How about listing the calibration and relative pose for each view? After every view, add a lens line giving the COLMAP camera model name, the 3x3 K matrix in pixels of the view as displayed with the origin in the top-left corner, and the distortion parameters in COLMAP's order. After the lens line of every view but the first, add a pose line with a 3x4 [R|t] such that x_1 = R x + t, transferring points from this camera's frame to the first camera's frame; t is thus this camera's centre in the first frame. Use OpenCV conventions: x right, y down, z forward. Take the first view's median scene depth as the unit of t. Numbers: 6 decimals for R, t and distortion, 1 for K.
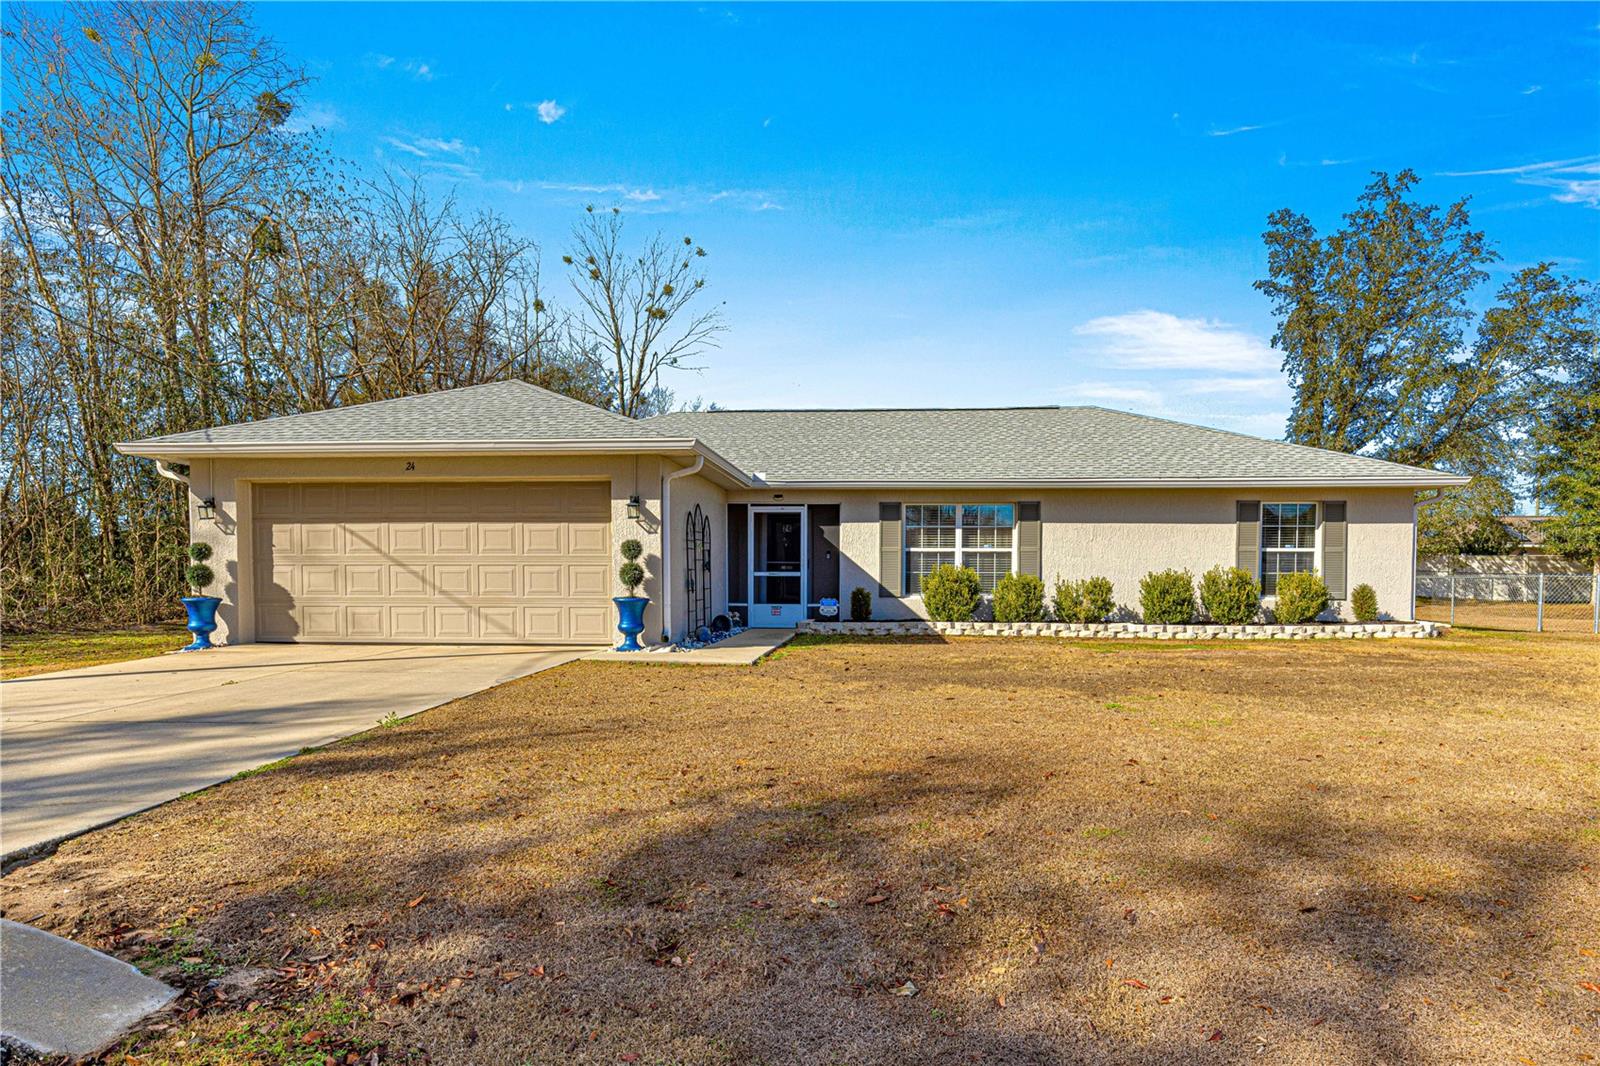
lens RADIAL K [[937.3, 0, 801.4], [0, 937.3, 561.7], [0, 0, 1]] dist [0.000021, -0.000061]
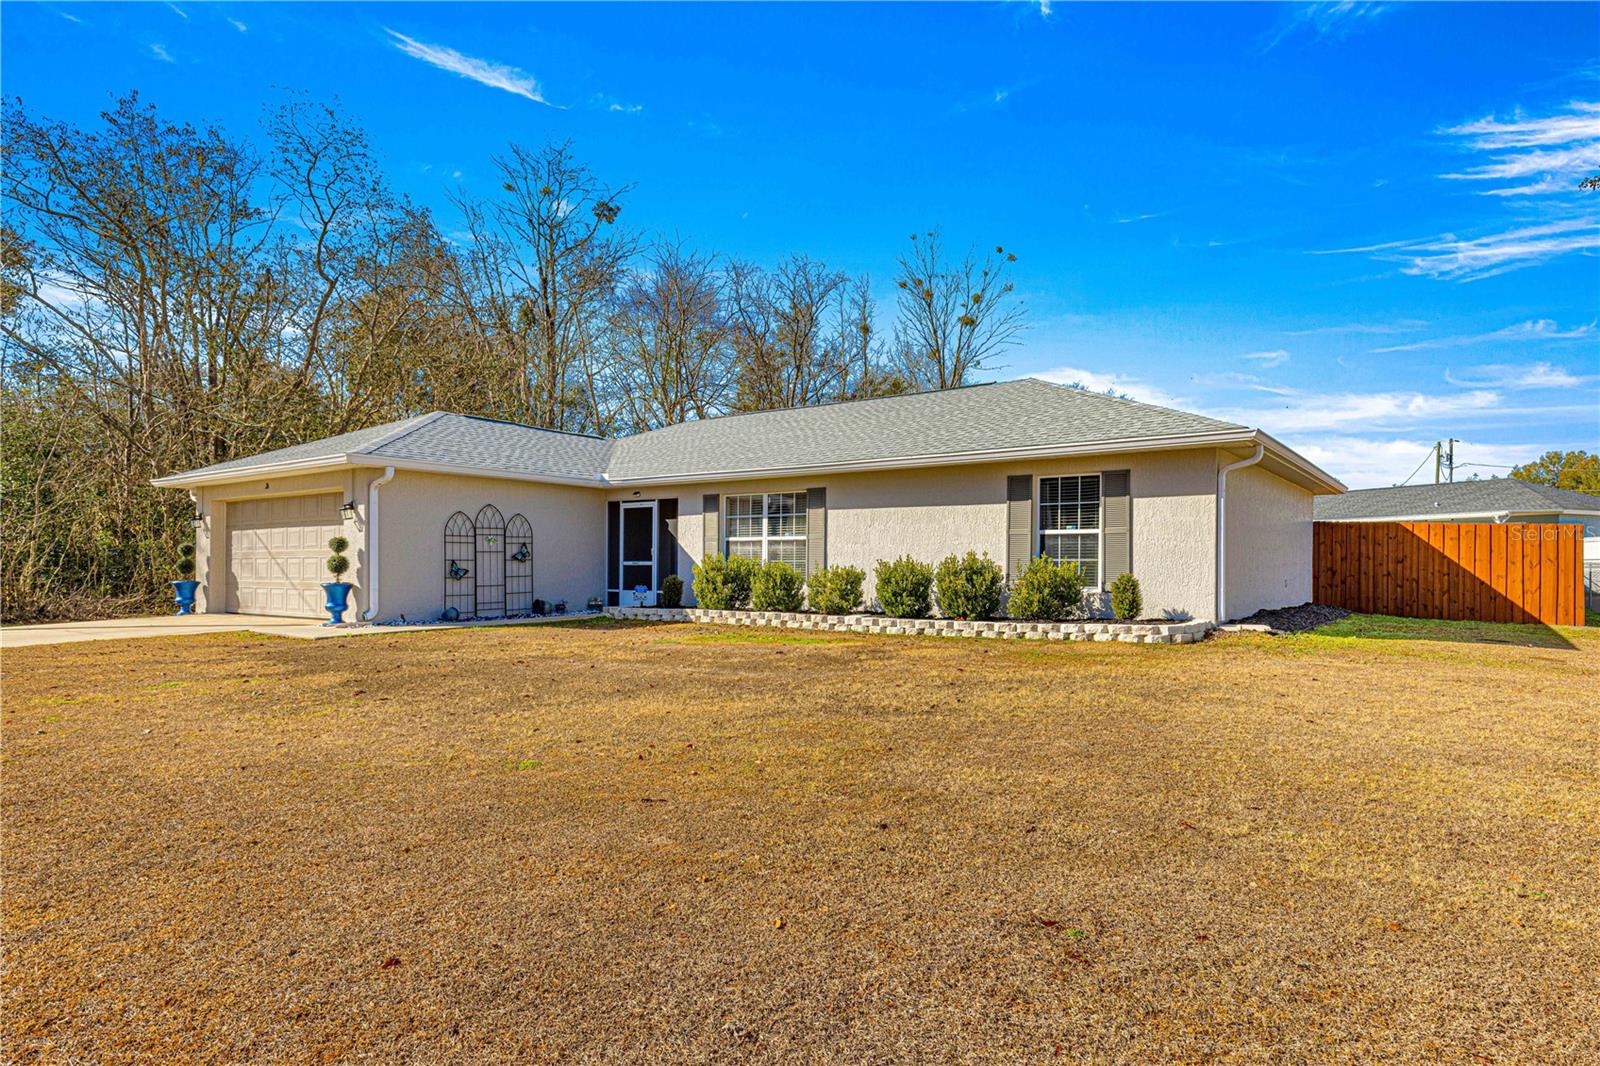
lens RADIAL K [[855.7, 0, 801.1], [0, 855.7, 556.2], [0, 0, 1]] dist [-0.001304, -0.000303]
pose [[0.877716, -0.008220, -0.479111, 0.656515], [0.010369, 0.999945, 0.001840, 0.004898], [0.479070, -0.006583, 0.877752, 0.214804]]
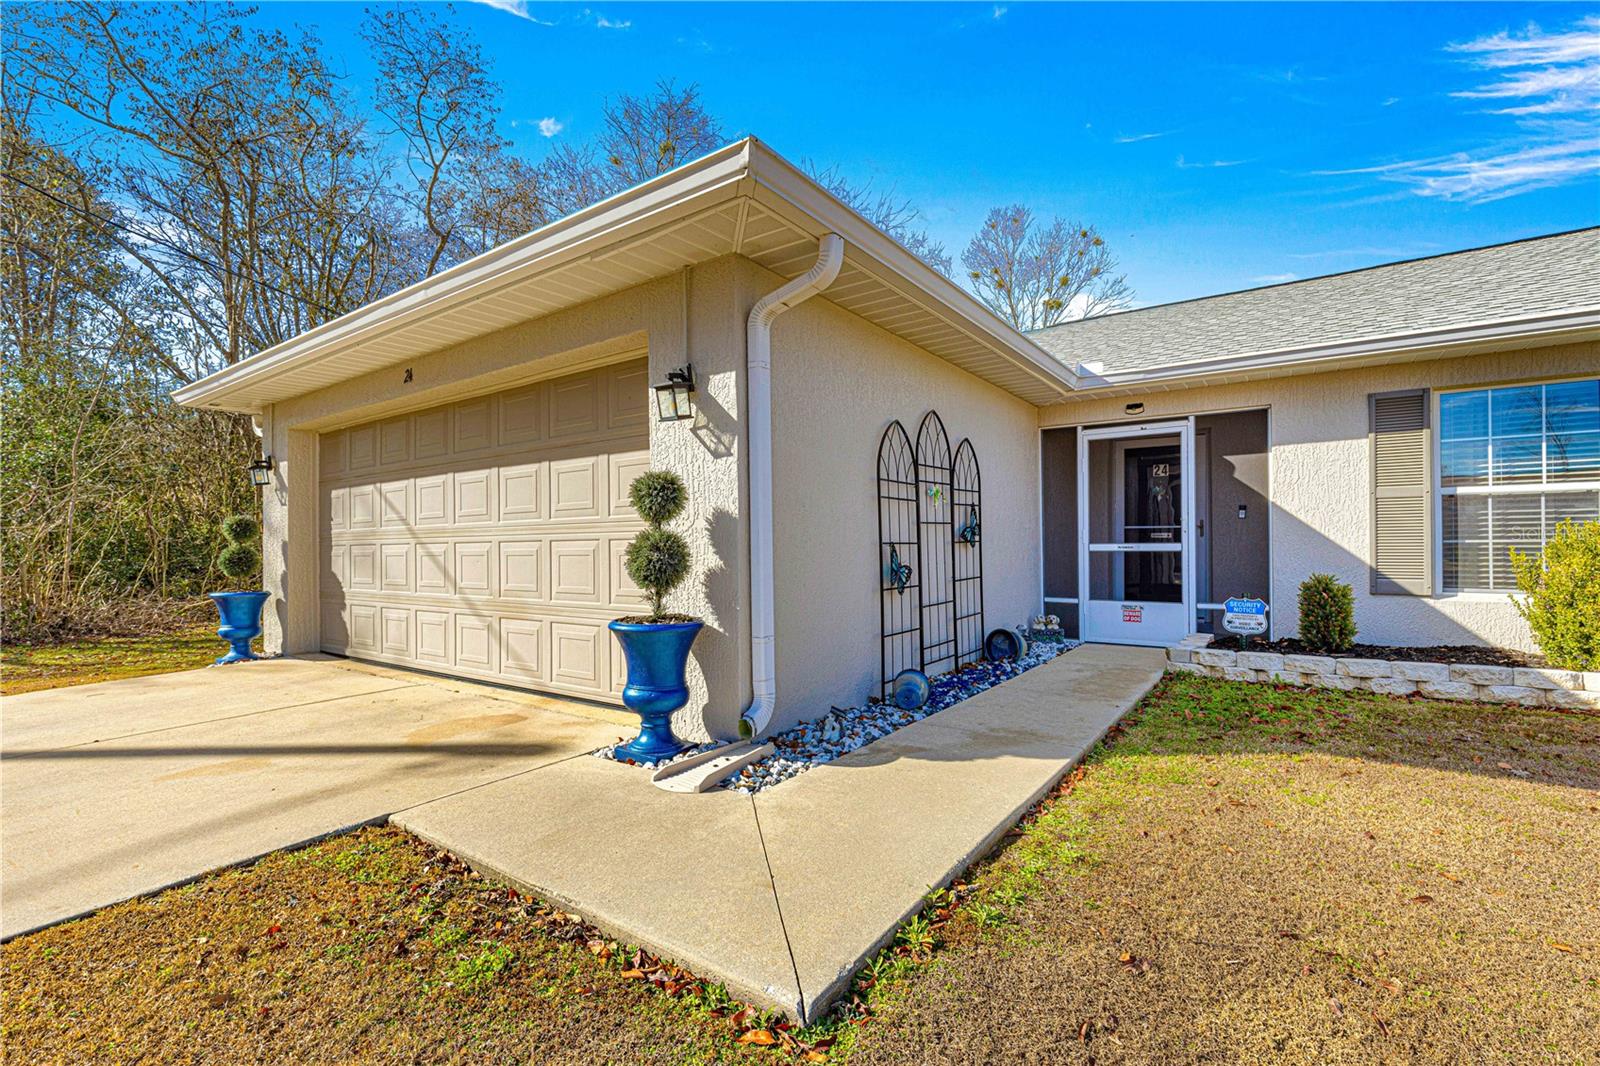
lens RADIAL K [[723.7, 0, 799.0], [0, 723.7, 541.5], [0, 0, 1]] dist [0.002789, 0.000131]
pose [[0.867096, -0.015346, -0.497905, 0.016072], [0.019832, 0.999796, 0.003723, 0.004183], [0.497746, -0.013103, 0.867224, 0.555454]]
